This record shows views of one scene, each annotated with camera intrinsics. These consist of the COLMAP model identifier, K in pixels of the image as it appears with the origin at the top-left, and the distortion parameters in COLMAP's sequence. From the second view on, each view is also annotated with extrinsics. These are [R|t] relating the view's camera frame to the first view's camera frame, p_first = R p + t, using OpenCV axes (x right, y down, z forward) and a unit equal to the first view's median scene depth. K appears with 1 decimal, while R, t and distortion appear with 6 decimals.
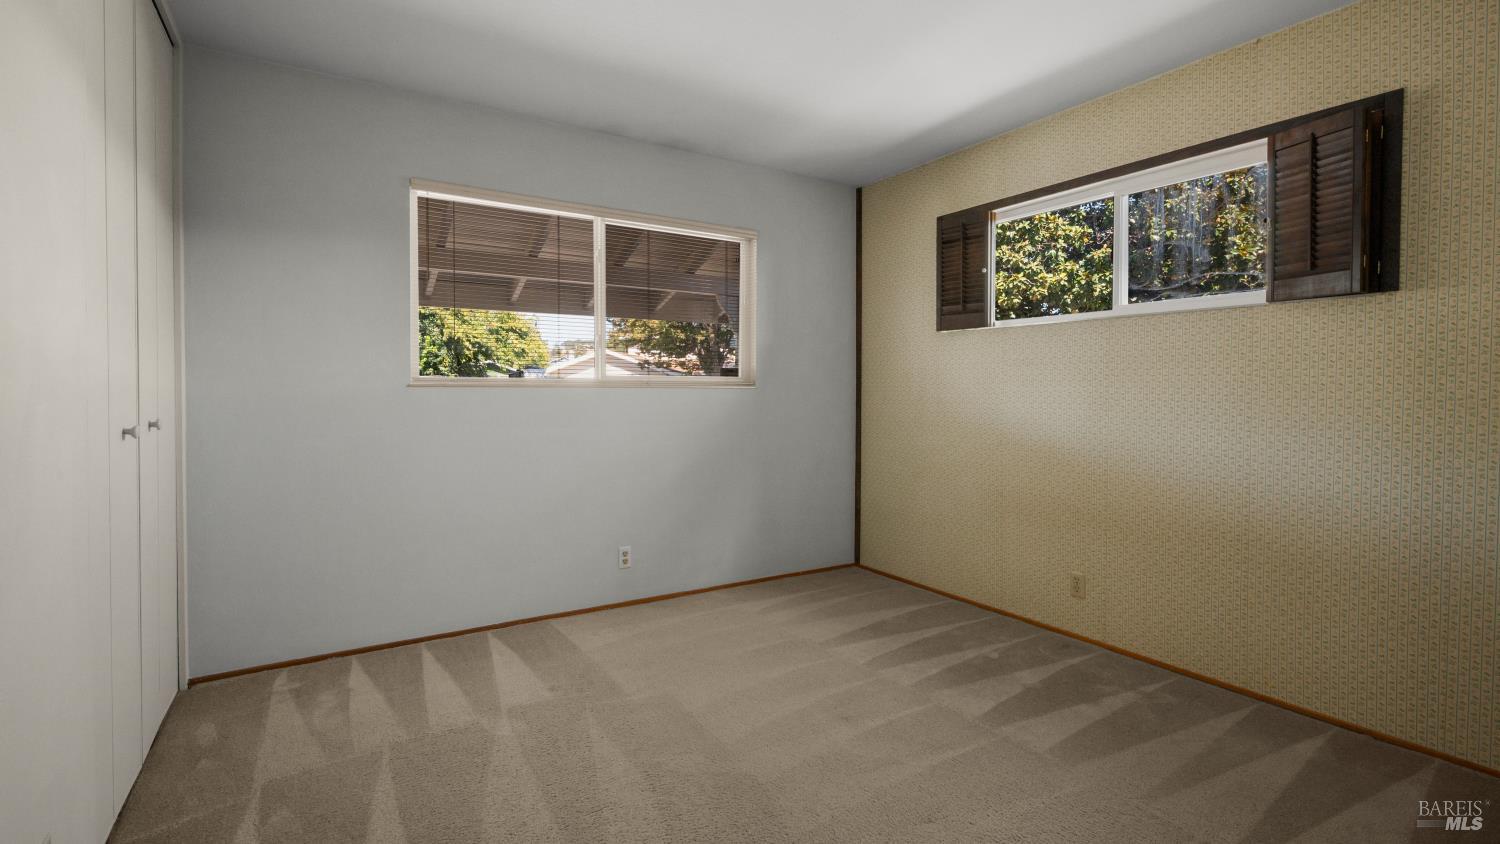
lens RADIAL K [[675.4, 0, 741.8], [0, 675.4, 401.3], [0, 0, 1]] dist [0.001782, -0.000375]
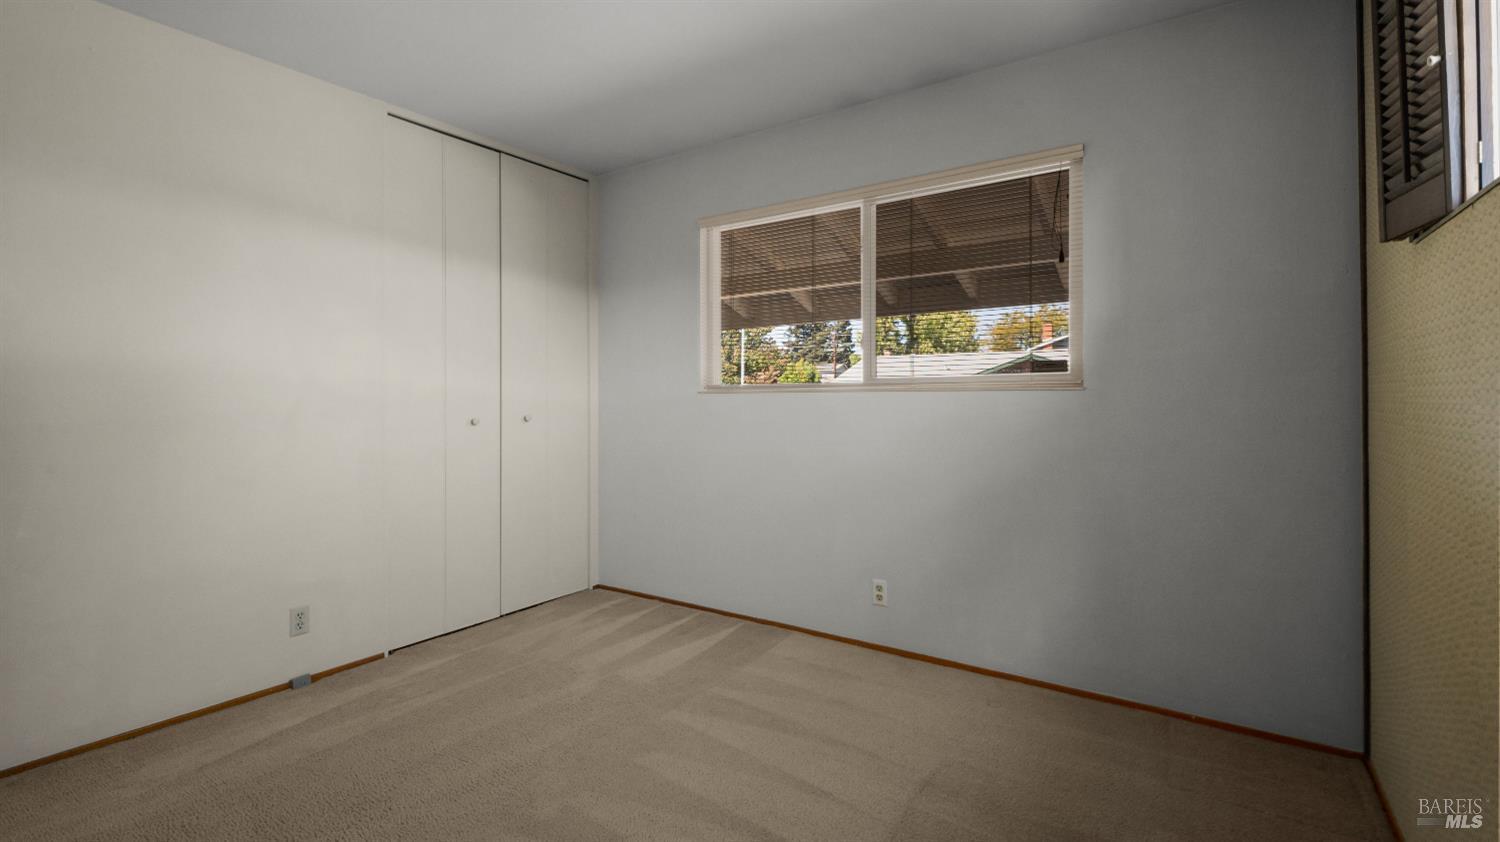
lens RADIAL K [[688.6, 0, 733.2], [0, 688.6, 400.9], [0, 0, 1]] dist [0.012741, -0.000423]
pose [[0.366678, -0.003198, -0.930342, 0.613523], [0.003011, 0.999993, -0.002251, -0.010867], [0.930343, -0.001976, 0.366685, 0.544444]]
